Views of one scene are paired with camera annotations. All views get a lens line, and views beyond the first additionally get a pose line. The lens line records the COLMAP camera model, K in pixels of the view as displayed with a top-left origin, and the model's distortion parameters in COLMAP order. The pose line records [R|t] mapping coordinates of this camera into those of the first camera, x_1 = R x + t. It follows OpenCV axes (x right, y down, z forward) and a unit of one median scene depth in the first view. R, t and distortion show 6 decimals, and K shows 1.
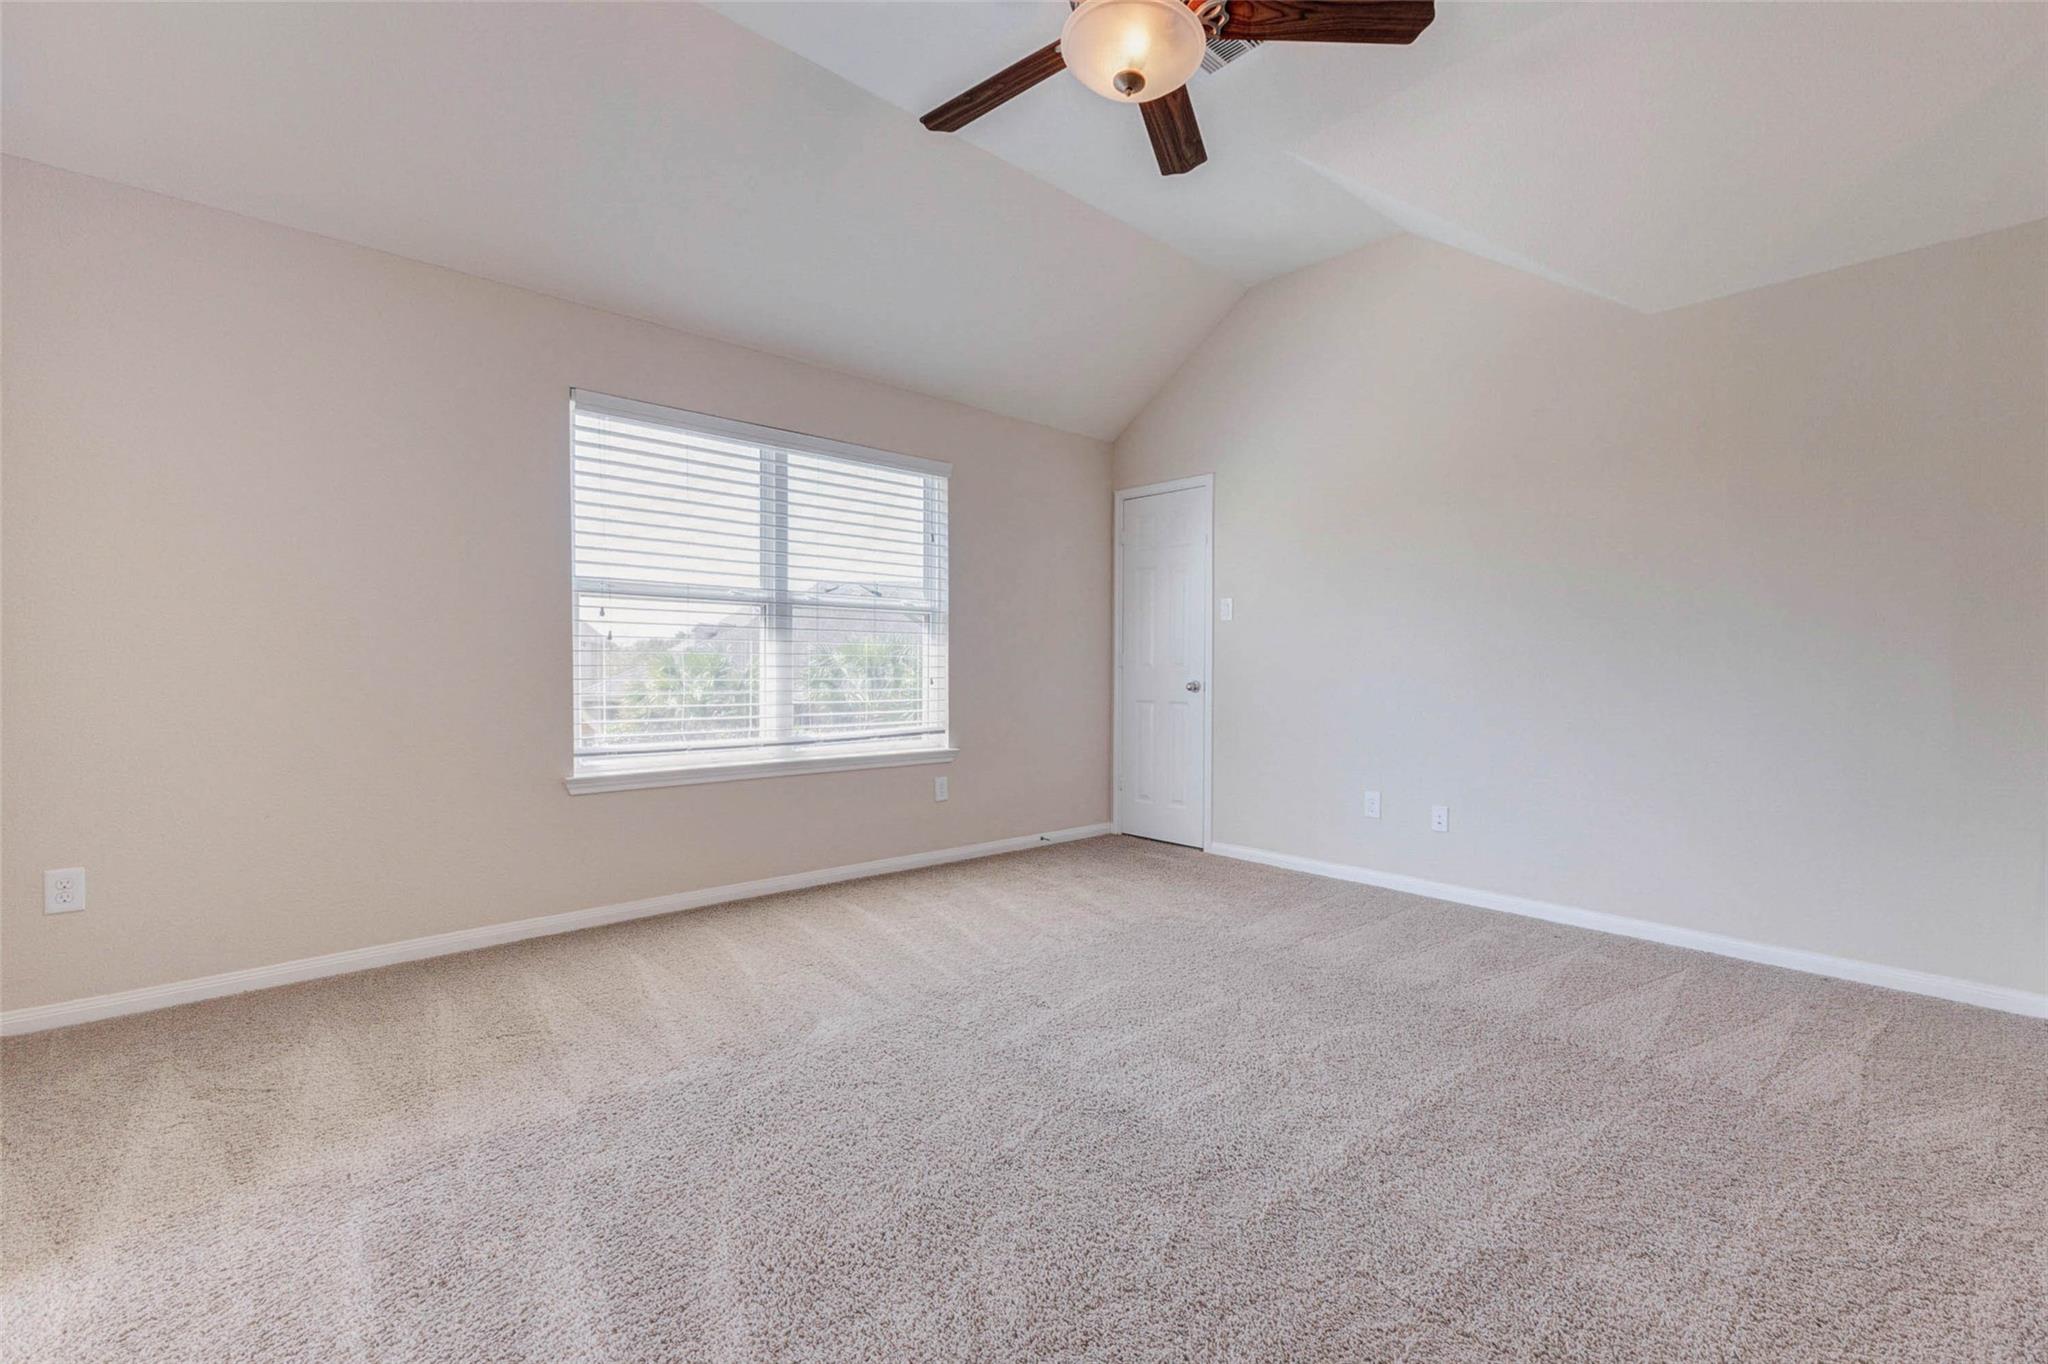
lens RADIAL K [[908.2, 0, 1021.8], [0, 908.2, 685.8], [0, 0, 1]] dist [0.006259, 0.000046]
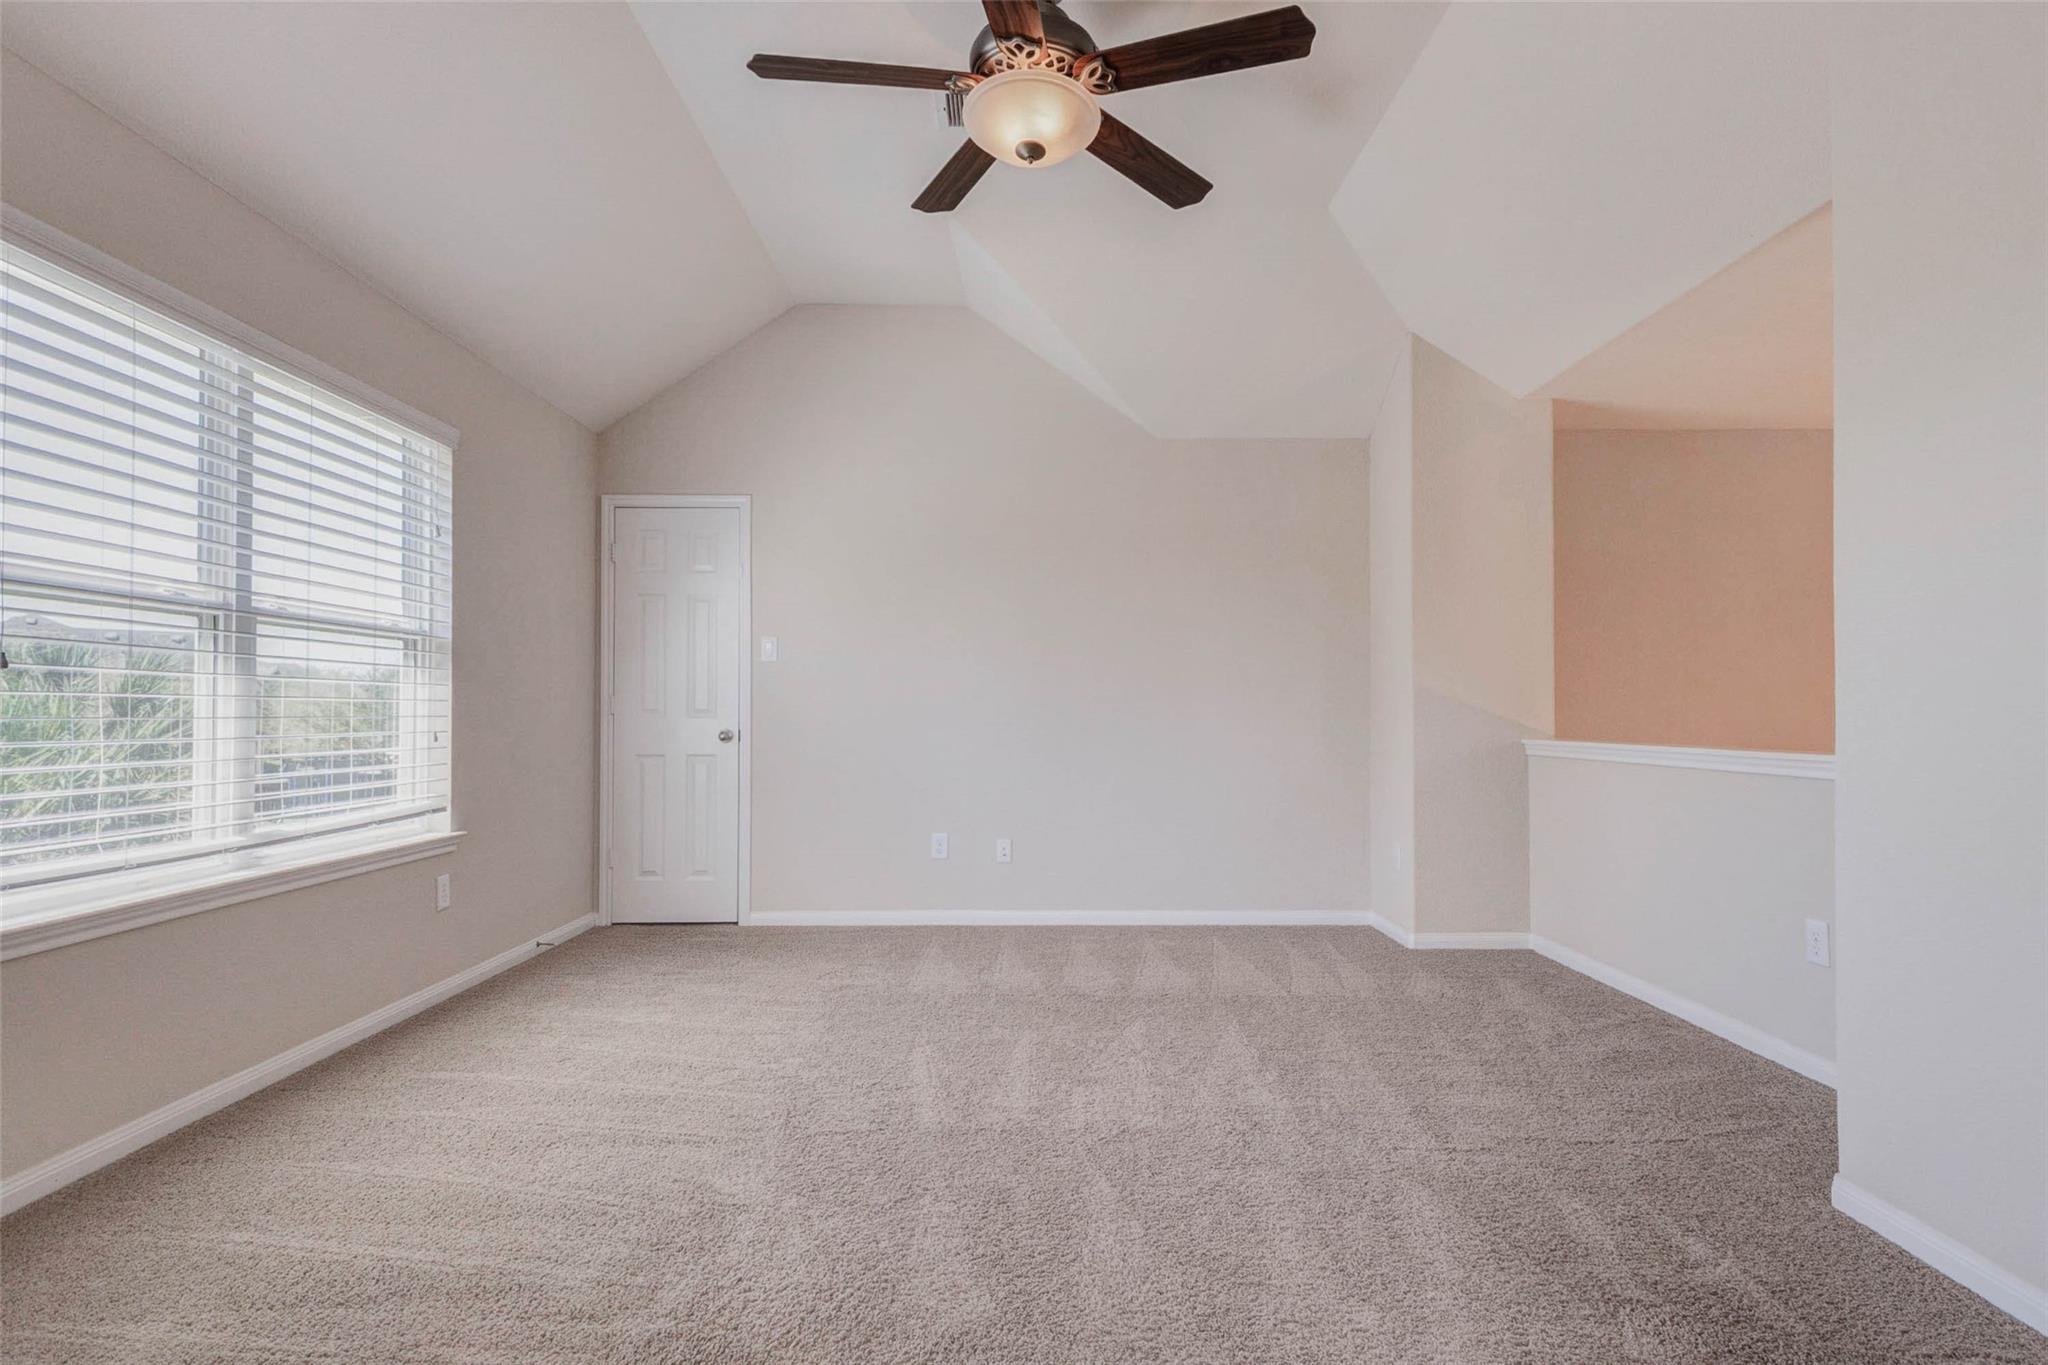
lens RADIAL K [[1080.8, 0, 1036.7], [0, 1080.8, 687.5], [0, 0, 1]] dist [0.023129, -0.000715]
pose [[0.647575, 0.009945, 0.761937, -0.441527], [0.024792, 0.999110, -0.034112, -0.002822], [-0.761599, 0.040980, 0.646752, 0.114823]]
